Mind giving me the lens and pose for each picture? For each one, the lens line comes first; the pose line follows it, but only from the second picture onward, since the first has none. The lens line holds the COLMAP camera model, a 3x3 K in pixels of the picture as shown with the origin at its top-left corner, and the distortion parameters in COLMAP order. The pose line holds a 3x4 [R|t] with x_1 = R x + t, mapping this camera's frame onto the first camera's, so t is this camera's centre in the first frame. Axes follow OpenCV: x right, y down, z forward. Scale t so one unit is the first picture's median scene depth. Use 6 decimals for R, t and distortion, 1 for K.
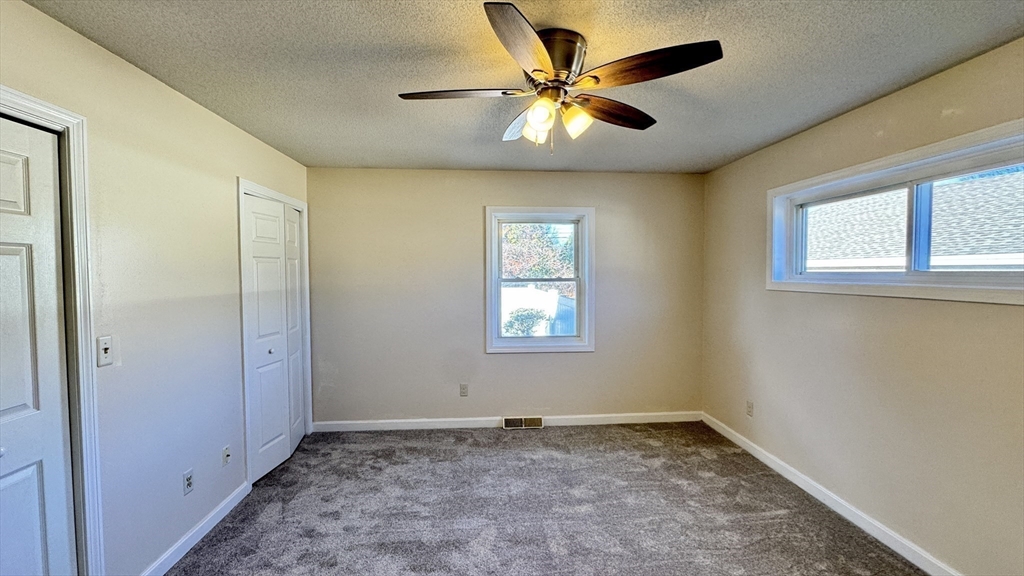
lens RADIAL K [[408.5, 0, 512.1], [0, 408.5, 289.1], [0, 0, 1]] dist [-0.000256, -0.000273]
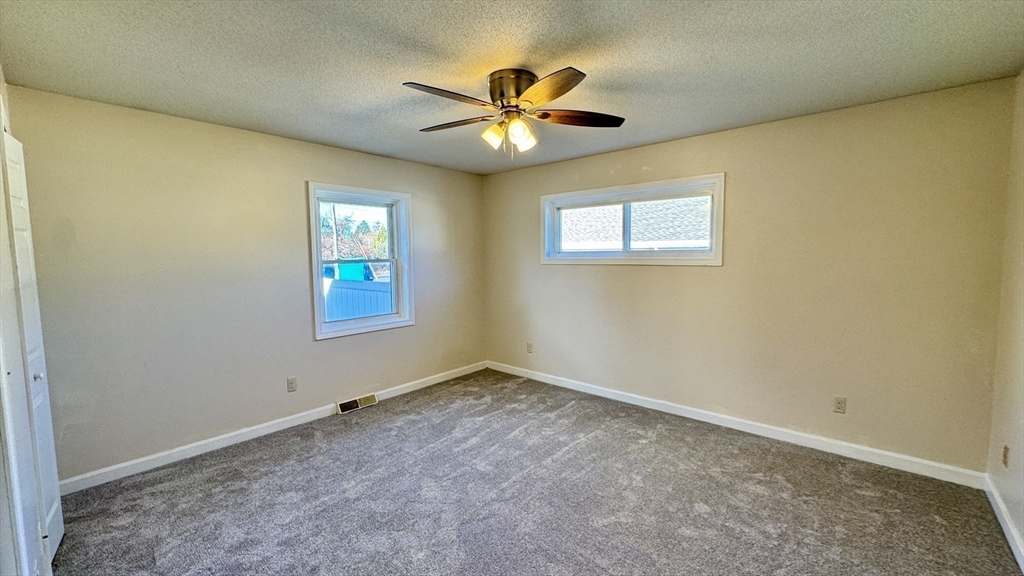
lens RADIAL K [[408.5, 0, 512.4], [0, 408.5, 288.0], [0, 0, 1]] dist [-0.000256, -0.000273]
pose [[0.714133, -0.062538, 0.697211, -0.436272], [0.037786, 0.997993, 0.050815, 0.008063], [-0.698990, -0.009944, 0.715063, 0.021570]]
